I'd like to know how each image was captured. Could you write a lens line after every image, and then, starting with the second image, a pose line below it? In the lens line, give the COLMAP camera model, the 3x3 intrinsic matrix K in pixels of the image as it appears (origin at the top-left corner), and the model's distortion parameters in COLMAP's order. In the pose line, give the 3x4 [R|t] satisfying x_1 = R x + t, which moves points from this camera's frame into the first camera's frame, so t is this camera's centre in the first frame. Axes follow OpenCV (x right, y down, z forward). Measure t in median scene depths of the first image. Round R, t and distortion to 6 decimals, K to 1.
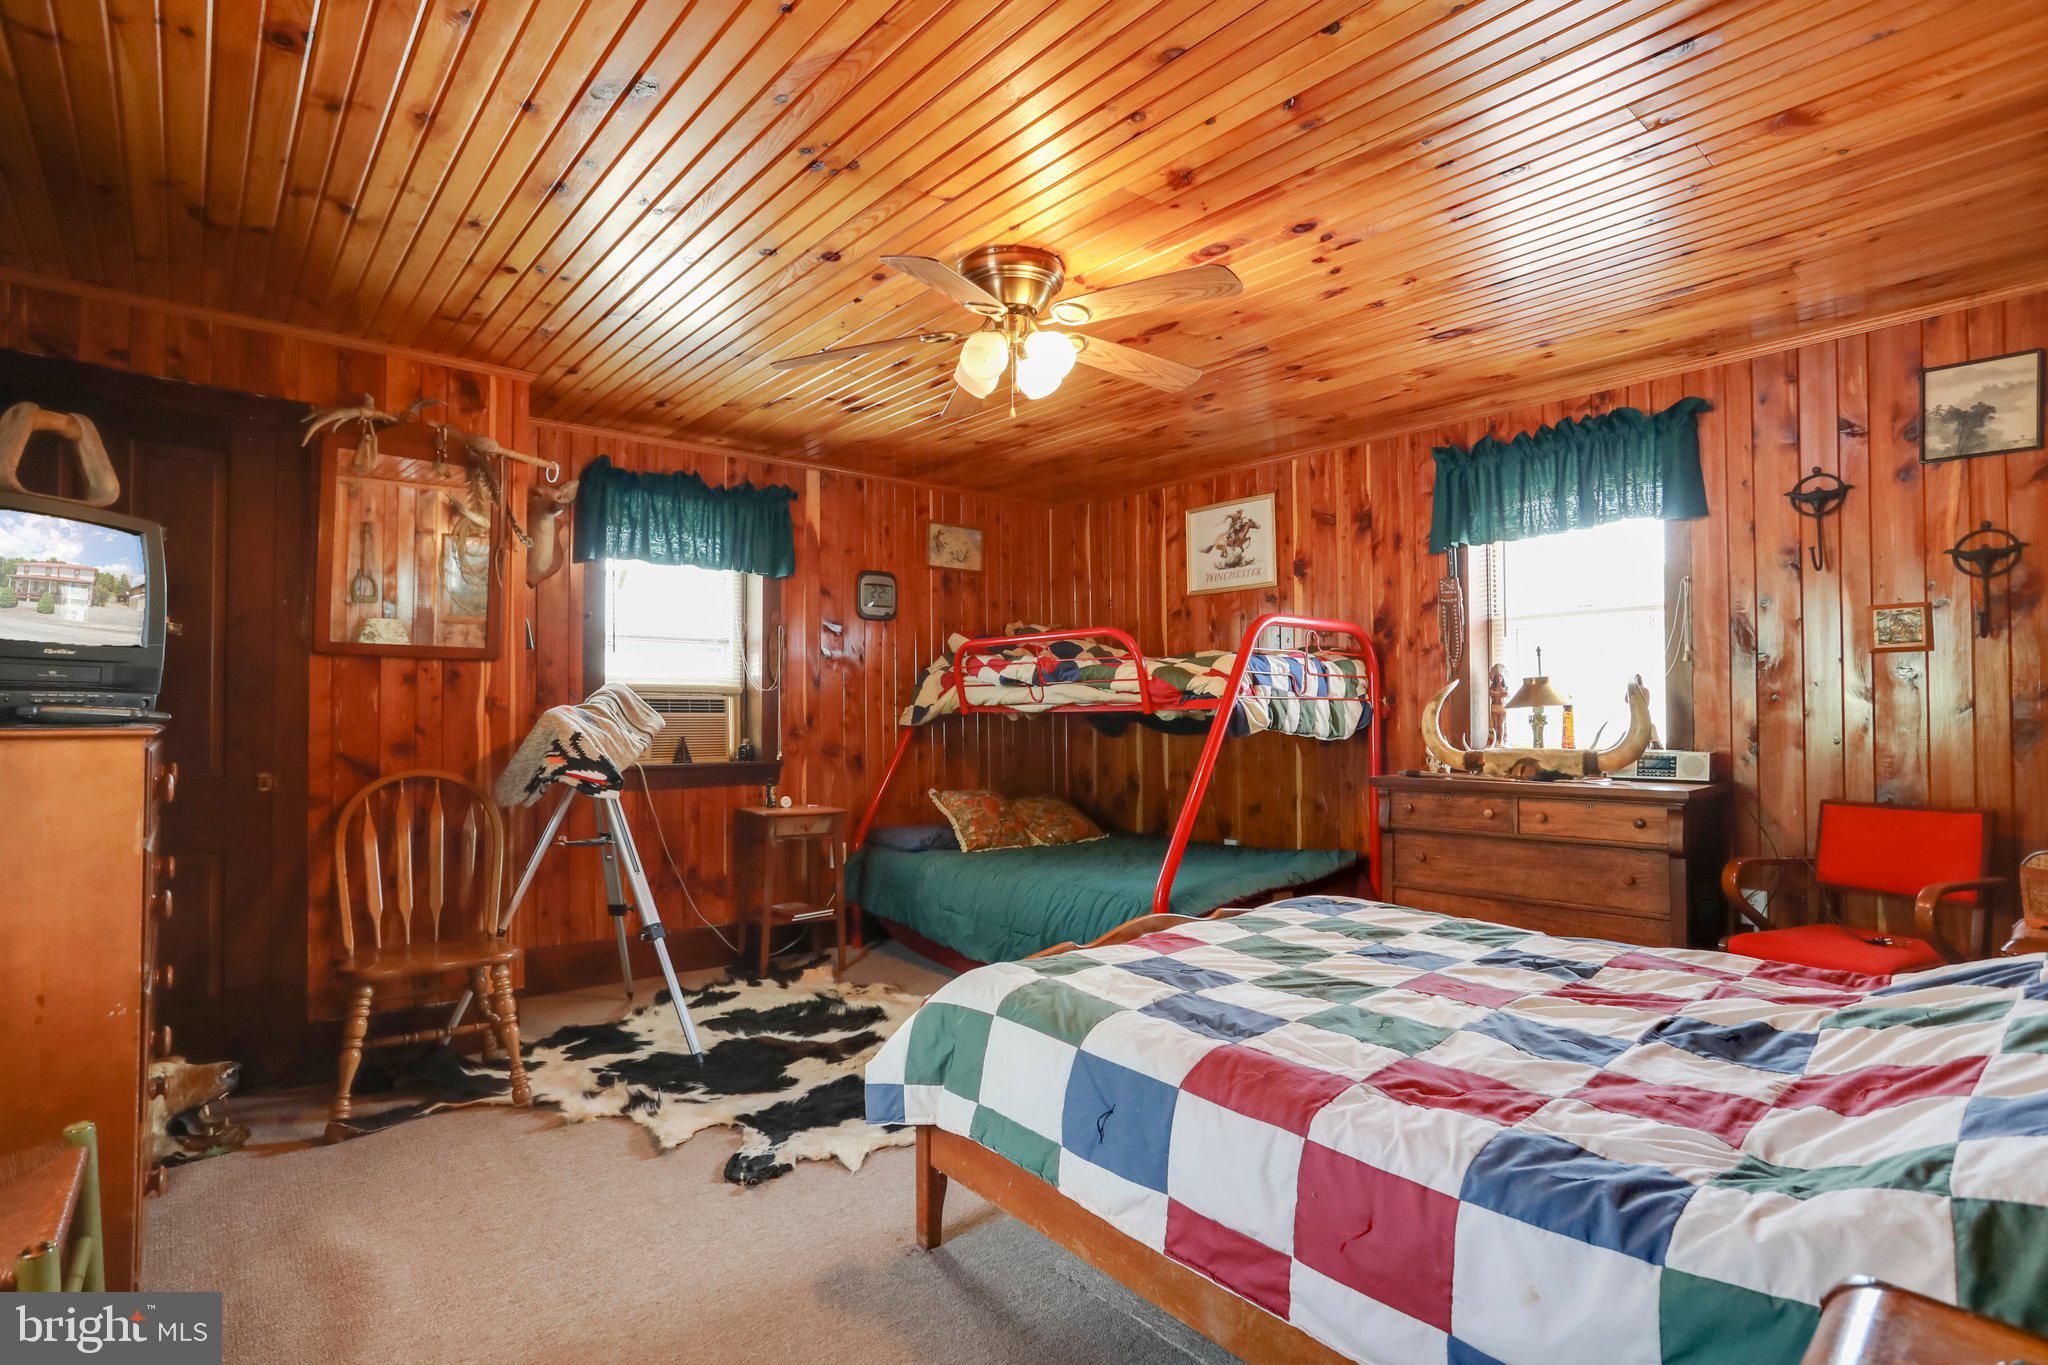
lens RADIAL K [[997.3, 0, 1028.1], [0, 997.3, 686.9], [0, 0, 1]] dist [-0.033368, 0.006227]
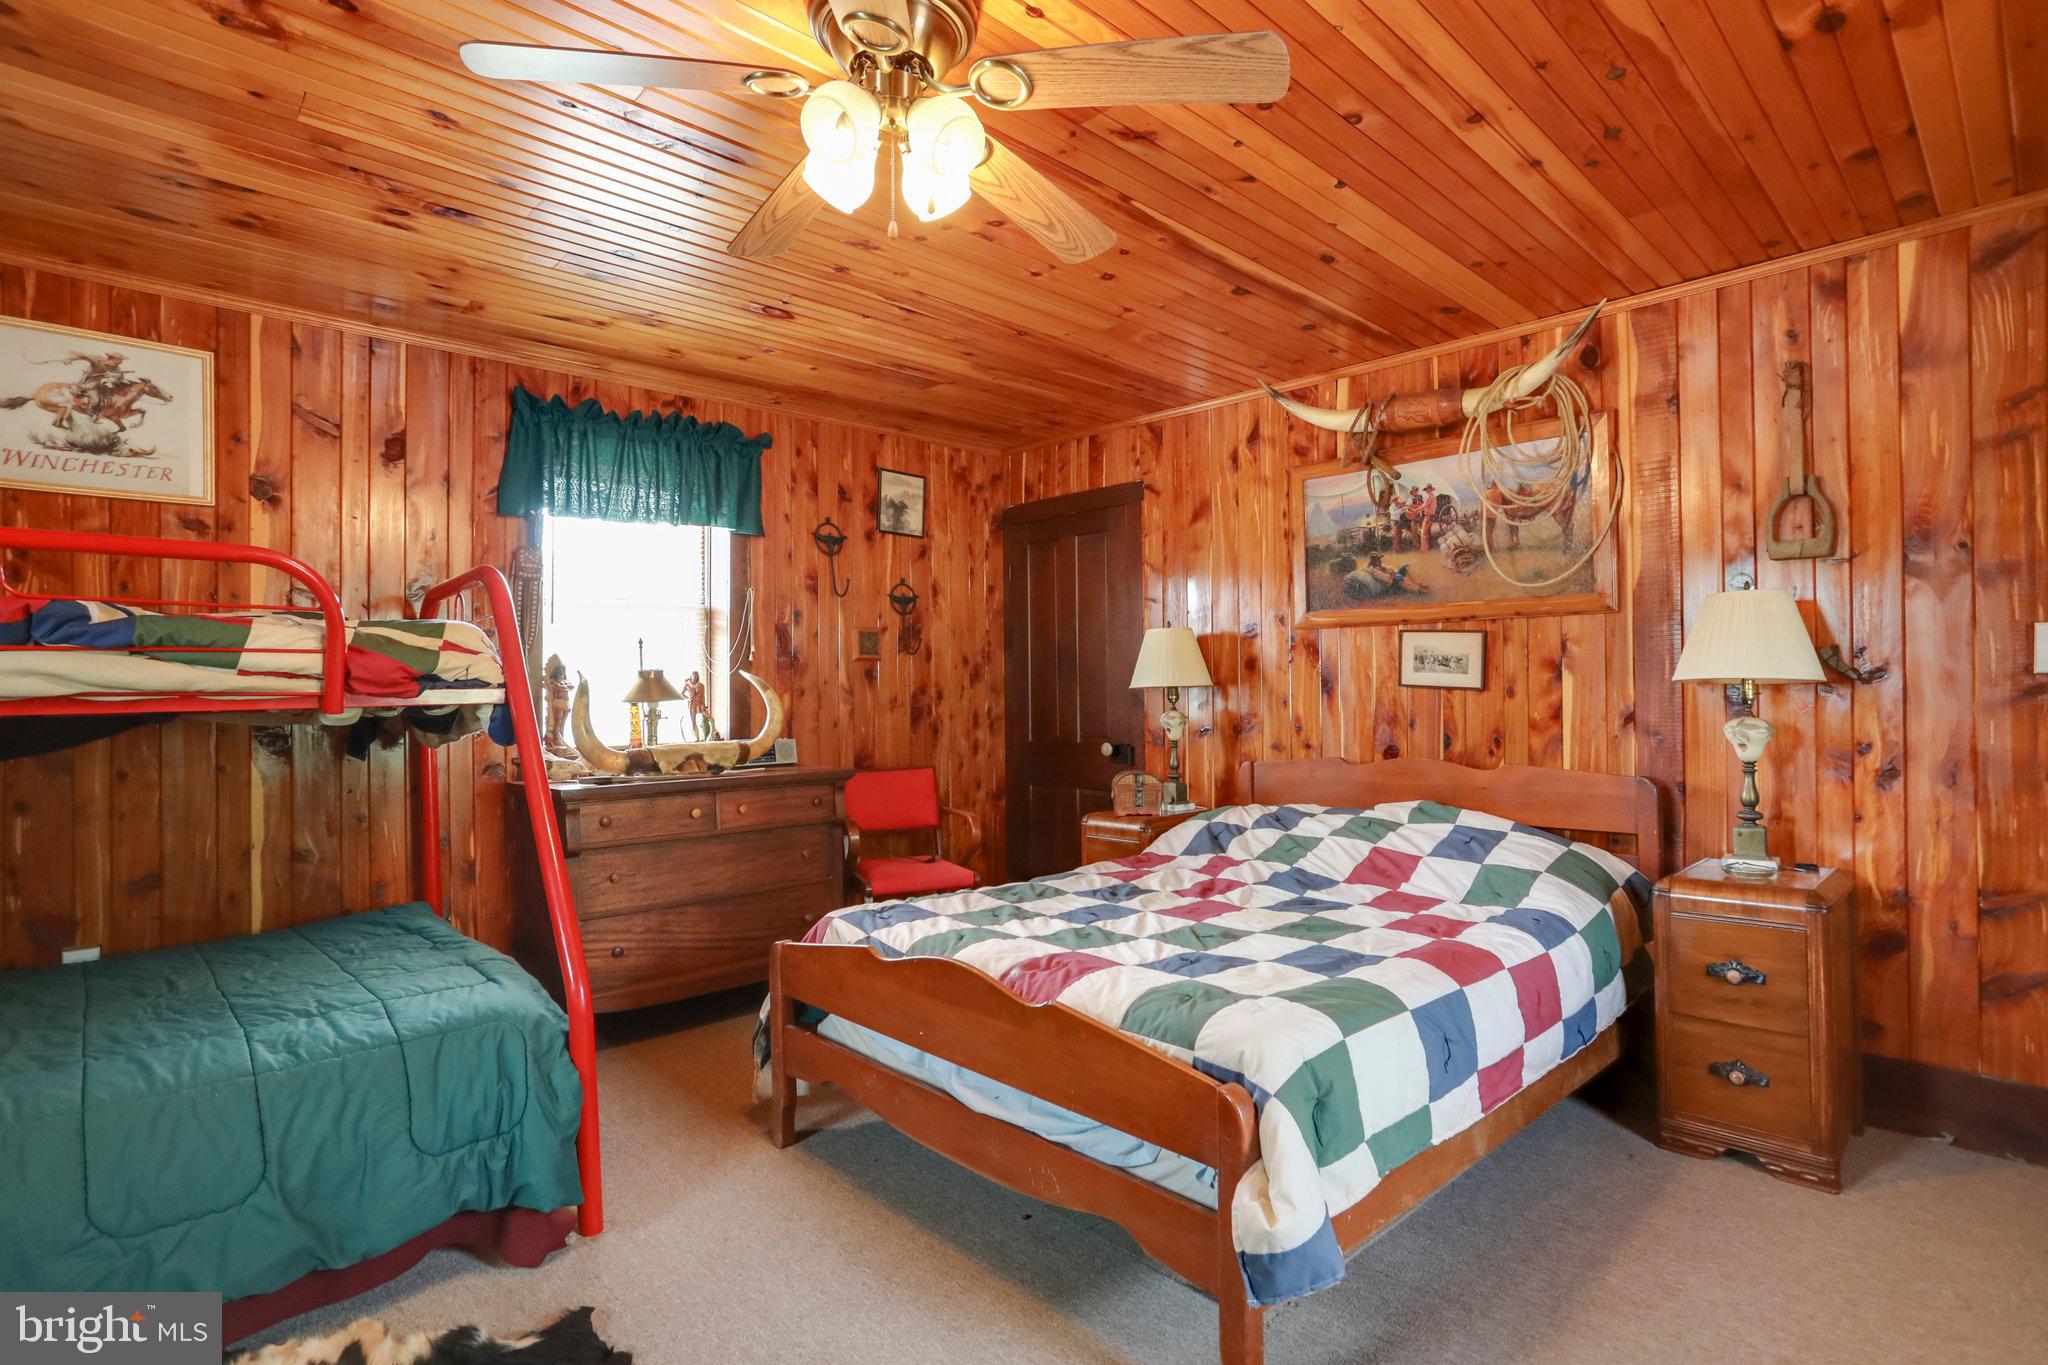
lens RADIAL K [[997.3, 0, 1029.0], [0, 997.3, 687.1], [0, 0, 1]] dist [-0.033368, 0.006227]
pose [[-0.033933, 0.013656, 0.999331, -0.449463], [-0.008285, 0.999868, -0.013945, 0.016253], [-0.999390, -0.008752, -0.033816, 0.650822]]
